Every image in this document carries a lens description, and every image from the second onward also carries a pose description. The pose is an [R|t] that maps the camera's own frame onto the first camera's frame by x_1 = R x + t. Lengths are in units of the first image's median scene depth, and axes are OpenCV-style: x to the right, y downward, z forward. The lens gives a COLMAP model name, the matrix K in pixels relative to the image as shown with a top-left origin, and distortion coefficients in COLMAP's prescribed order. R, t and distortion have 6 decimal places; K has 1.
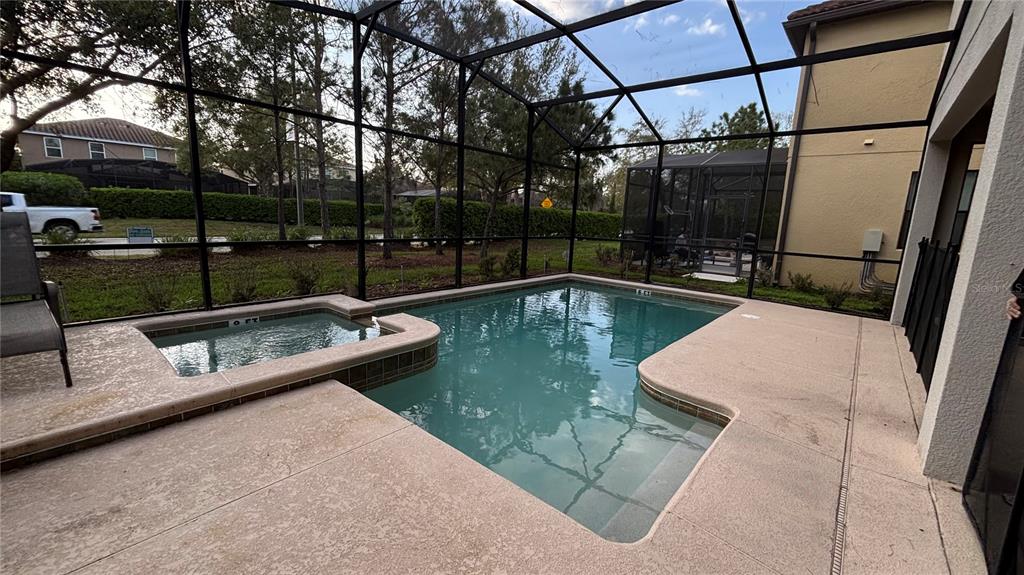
lens RADIAL K [[416.4, 0, 512.0], [0, 416.4, 287.5], [0, 0, 1]] dist [-0.002591, 0.000003]
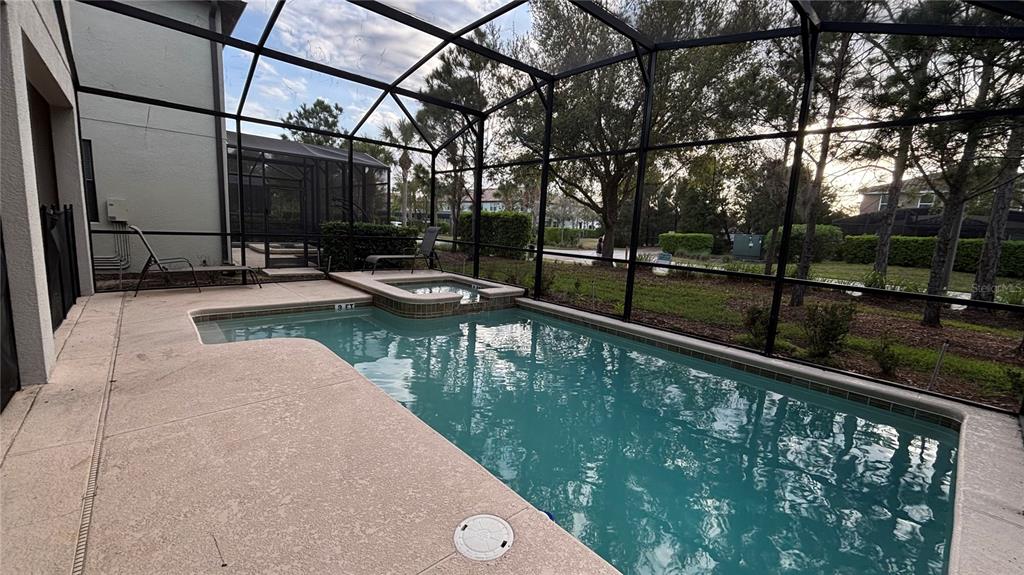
lens RADIAL K [[412.6, 0, 511.8], [0, 412.6, 289.0], [0, 0, 1]] dist [-0.001542, -0.000312]
pose [[-0.132799, 0.100046, -0.986081, 0.710796], [-0.227993, 0.965129, 0.128625, -0.115625], [0.964564, 0.241901, -0.105359, 0.857756]]
